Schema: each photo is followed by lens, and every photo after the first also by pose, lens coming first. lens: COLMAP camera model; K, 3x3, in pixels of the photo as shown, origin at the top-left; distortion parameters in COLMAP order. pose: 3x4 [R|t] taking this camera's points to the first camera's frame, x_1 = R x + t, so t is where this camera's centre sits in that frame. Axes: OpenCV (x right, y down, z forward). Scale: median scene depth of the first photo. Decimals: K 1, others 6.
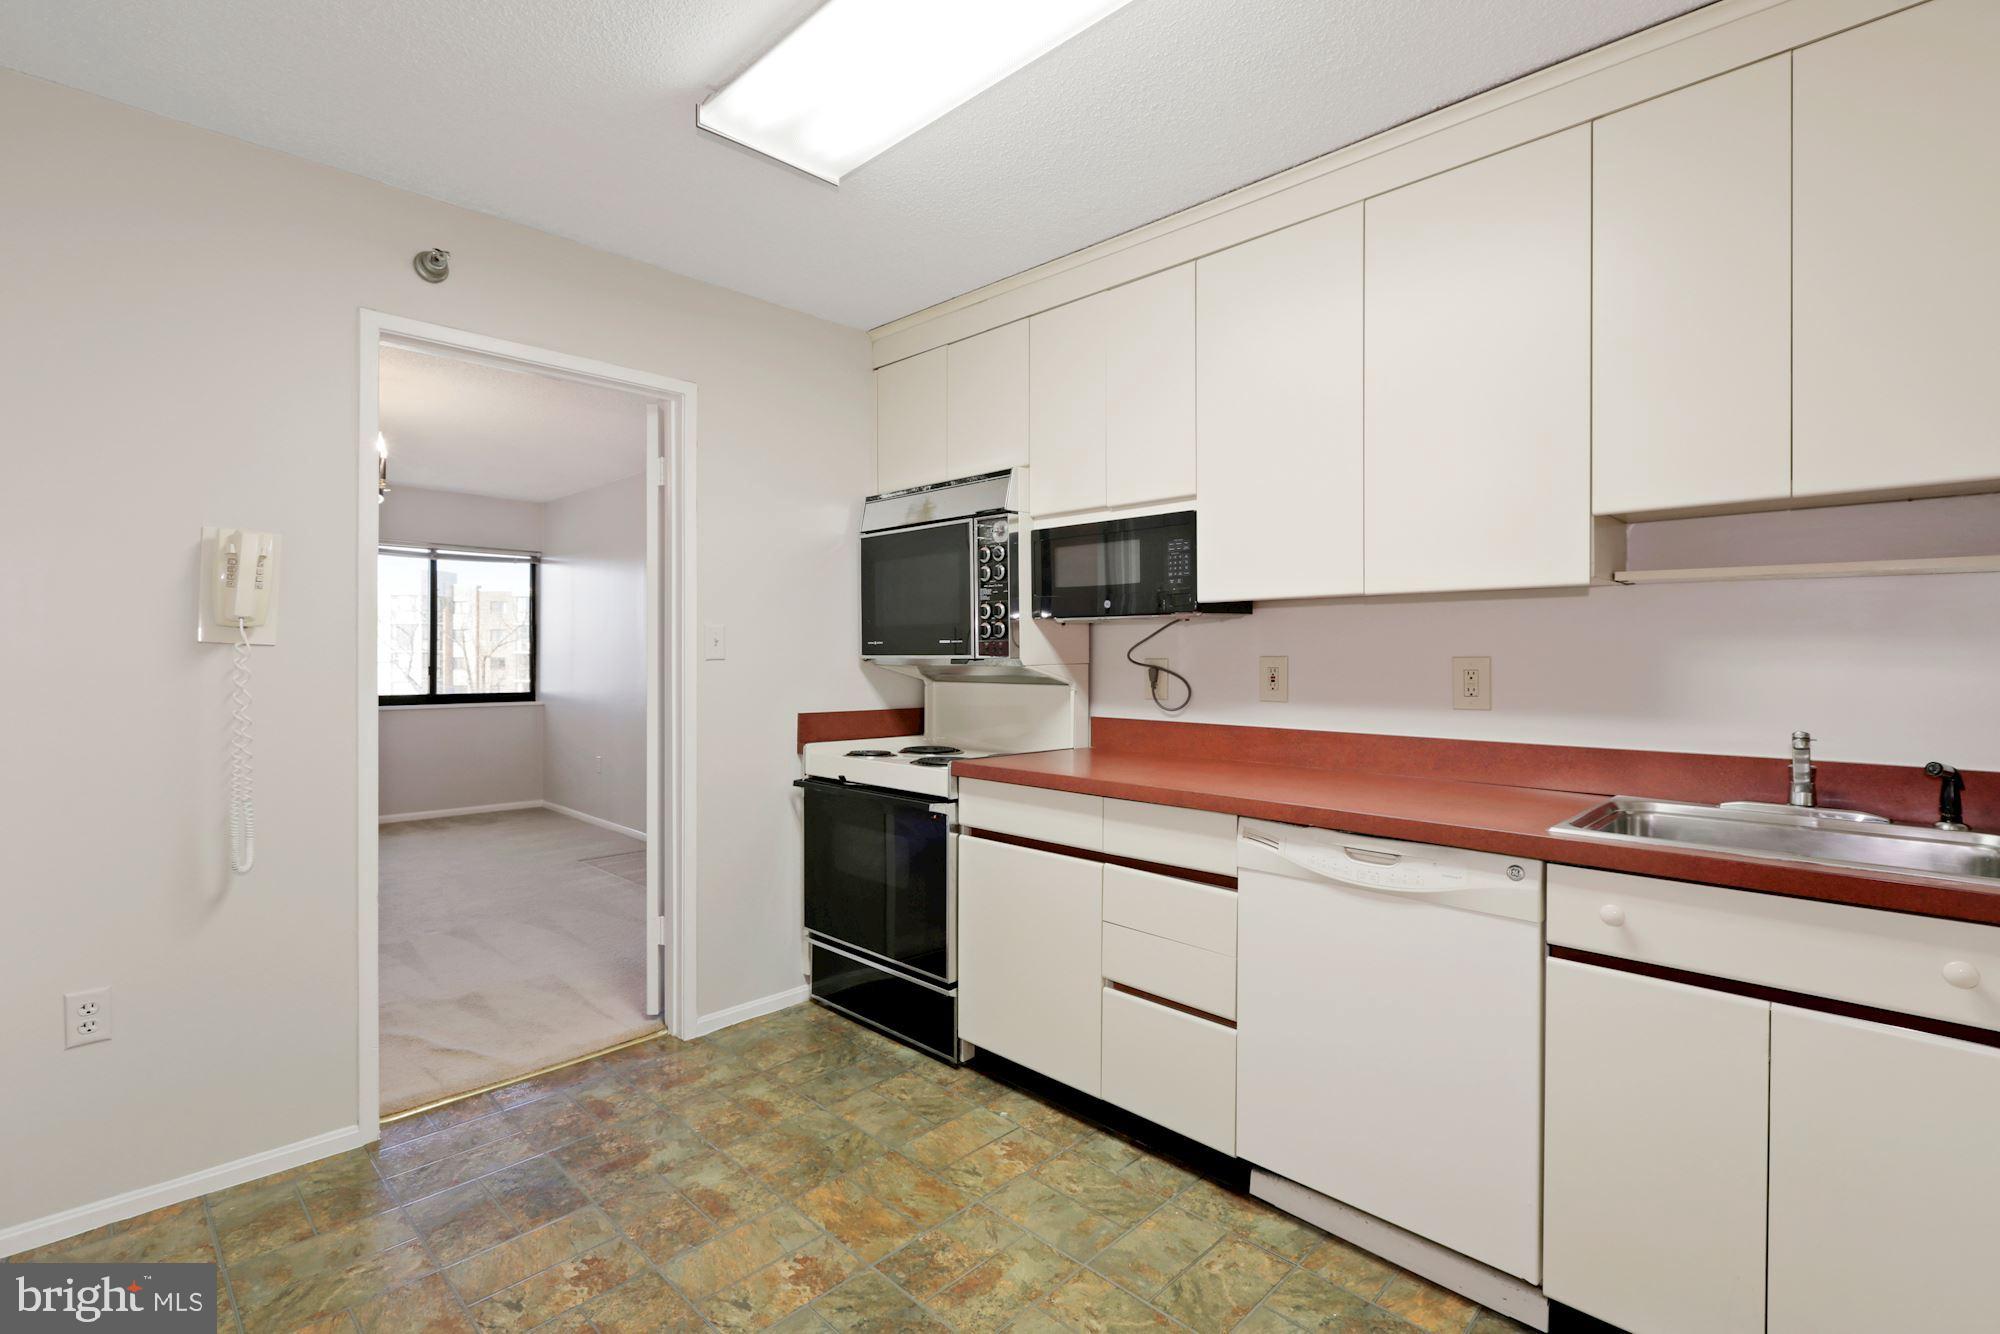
lens RADIAL K [[899.1, 0, 1006.7], [0, 899.1, 658.0], [0, 0, 1]] dist [0.002713, -0.001113]
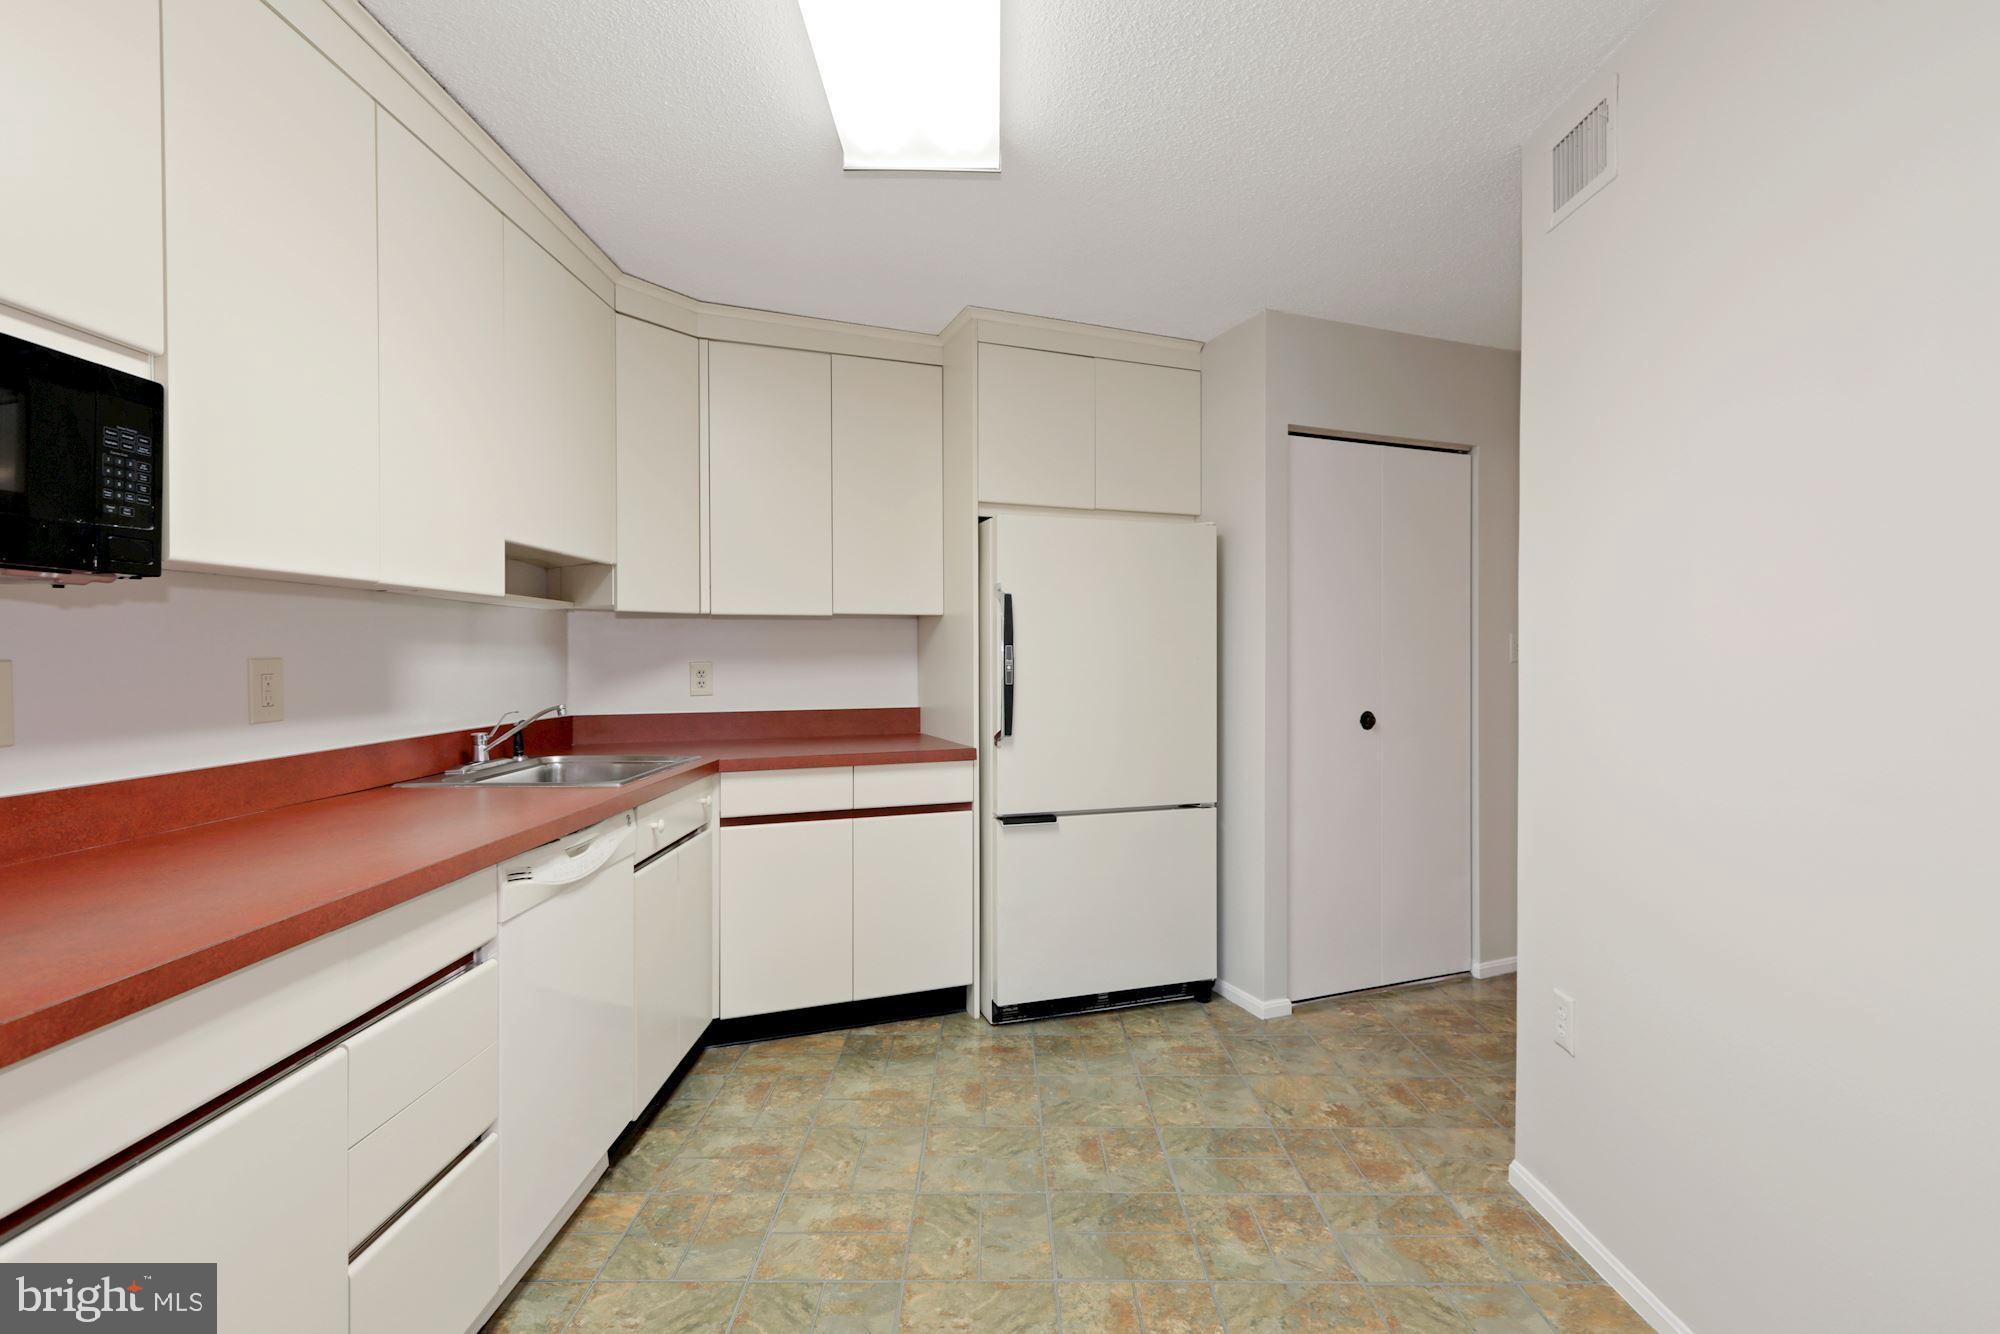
lens RADIAL K [[899.1, 0, 990.6], [0, 899.1, 669.5], [0, 0, 1]] dist [0.002713, -0.001113]
pose [[-0.682878, -0.015813, 0.730361, -0.507366], [-0.000243, 0.999771, 0.021418, -0.009114], [-0.730532, 0.014448, -0.682725, 1.005140]]
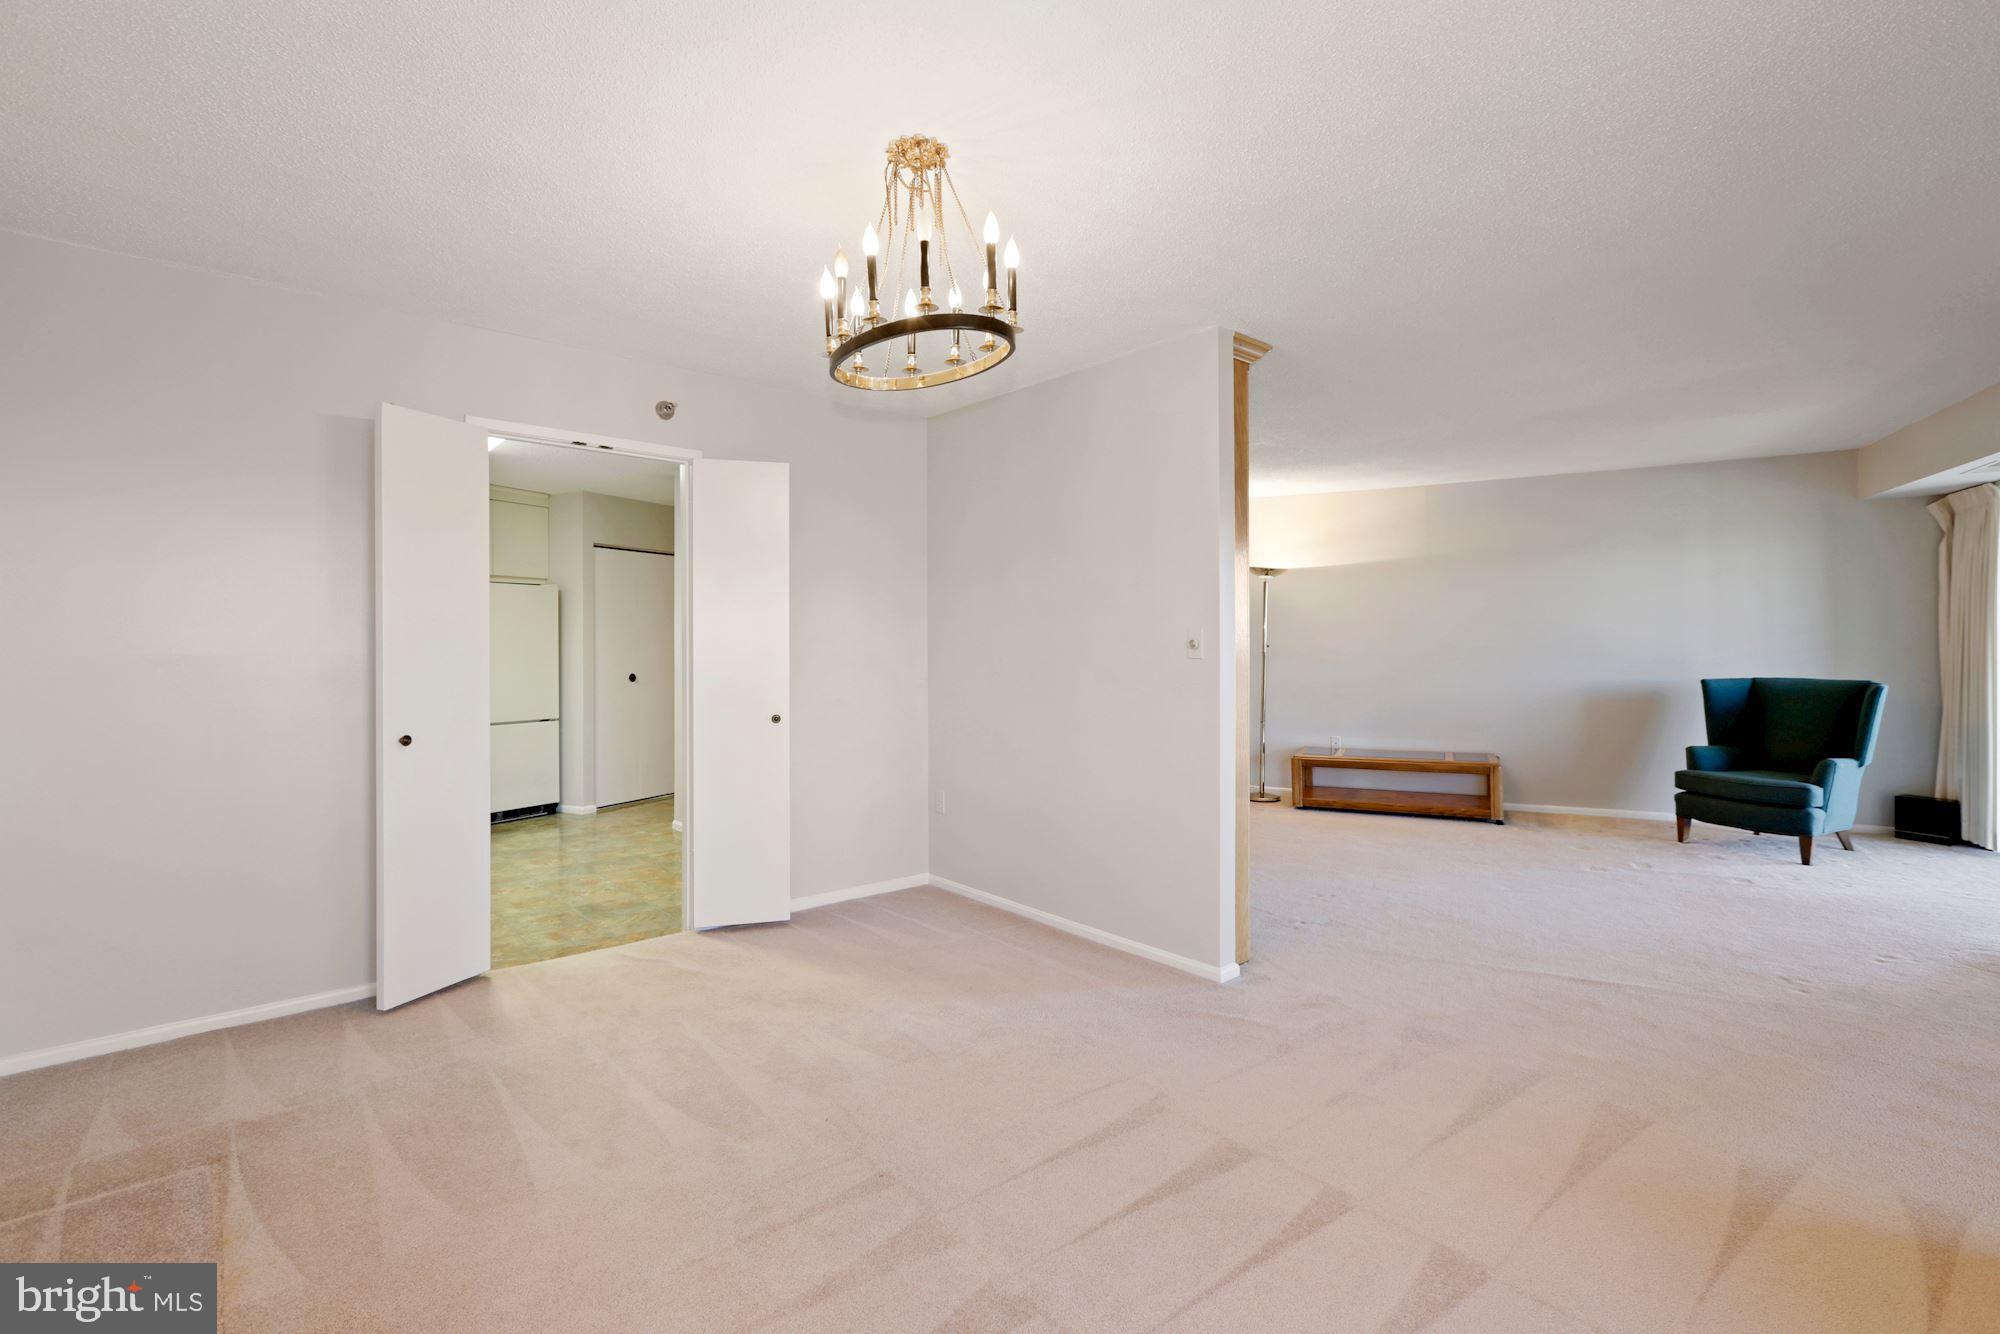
lens RADIAL K [[899.1, 0, 999.5], [0, 899.1, 659.1], [0, 0, 1]] dist [0.002713, -0.001113]
pose [[-0.995240, -0.003501, 0.097394, -1.403673], [-0.002765, 0.999967, 0.007685, 0.010134], [-0.097418, 0.007380, -0.995216, 2.505863]]
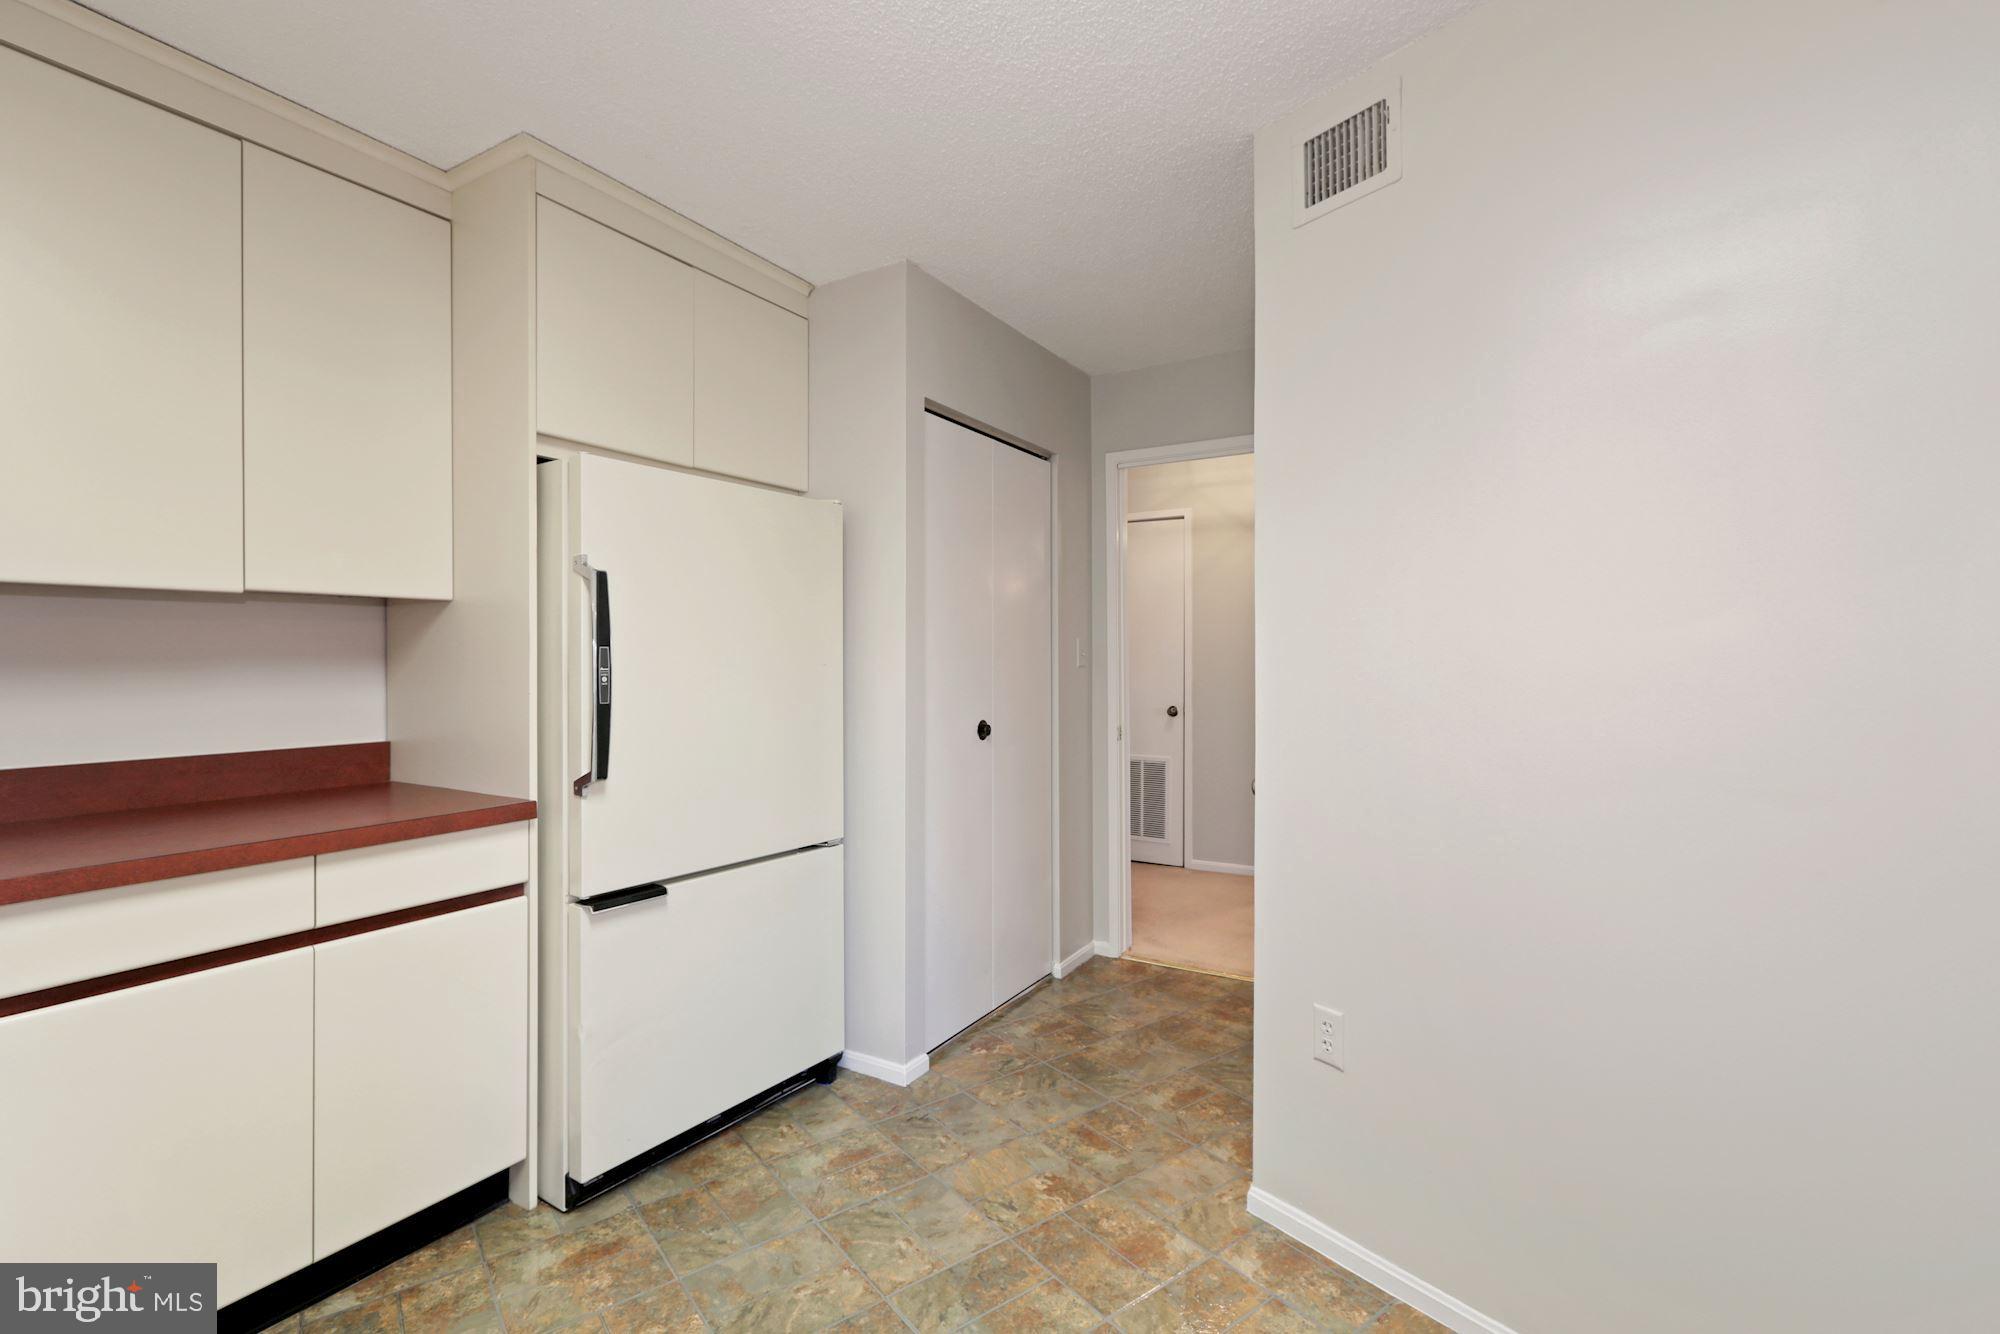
lens RADIAL K [[899.1, 0, 989.1], [0, 899.1, 658.5], [0, 0, 1]] dist [0.002713, -0.001113]
pose [[-0.984658, -0.002625, 0.174475, -0.135450], [-0.001792, 0.999986, 0.004931, -0.009645], [-0.174485, 0.004542, -0.984649, 0.911478]]
